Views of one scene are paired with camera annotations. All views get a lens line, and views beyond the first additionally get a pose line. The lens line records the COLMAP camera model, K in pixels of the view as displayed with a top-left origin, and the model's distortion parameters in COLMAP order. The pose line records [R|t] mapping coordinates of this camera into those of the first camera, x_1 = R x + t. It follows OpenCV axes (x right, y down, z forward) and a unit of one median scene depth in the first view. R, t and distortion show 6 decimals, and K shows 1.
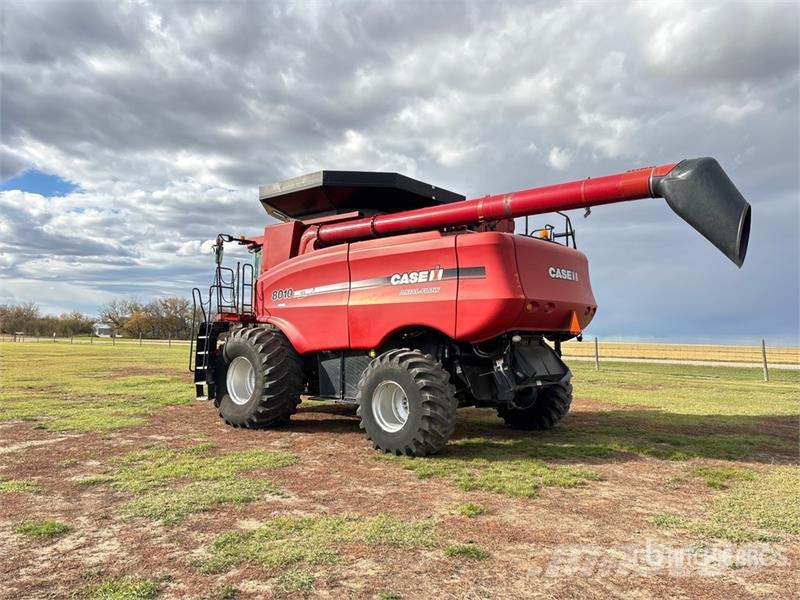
lens RADIAL K [[611.6, 0, 396.2], [0, 611.6, 271.0], [0, 0, 1]] dist [-0.001571, -0.002347]
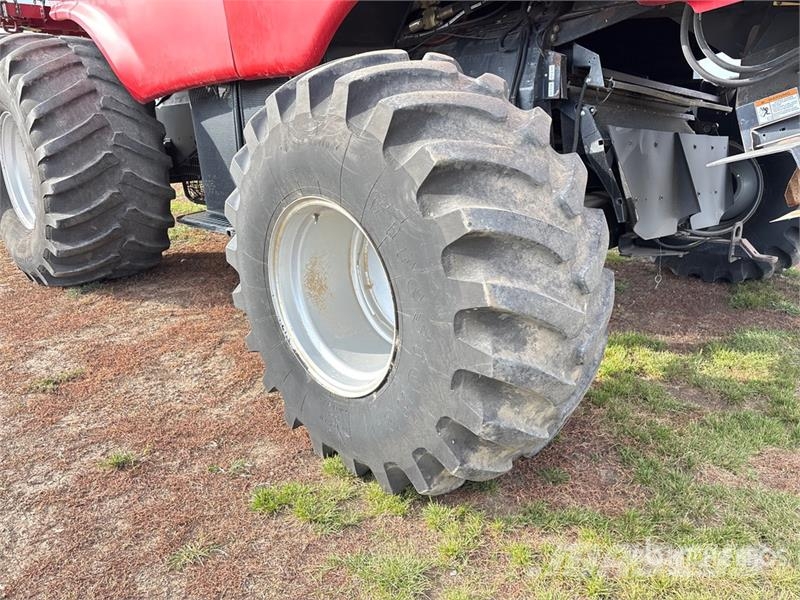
lens RADIAL K [[632.8, 0, 400.0], [0, 632.8, 300.0], [0, 0, 1]] dist [0.005697, -0.001229]
pose [[0.997915, 0.002215, -0.064505, 0.035038], [0.024118, 0.914218, 0.404505, 0.117269], [0.059867, -0.405217, 0.912258, 0.755452]]
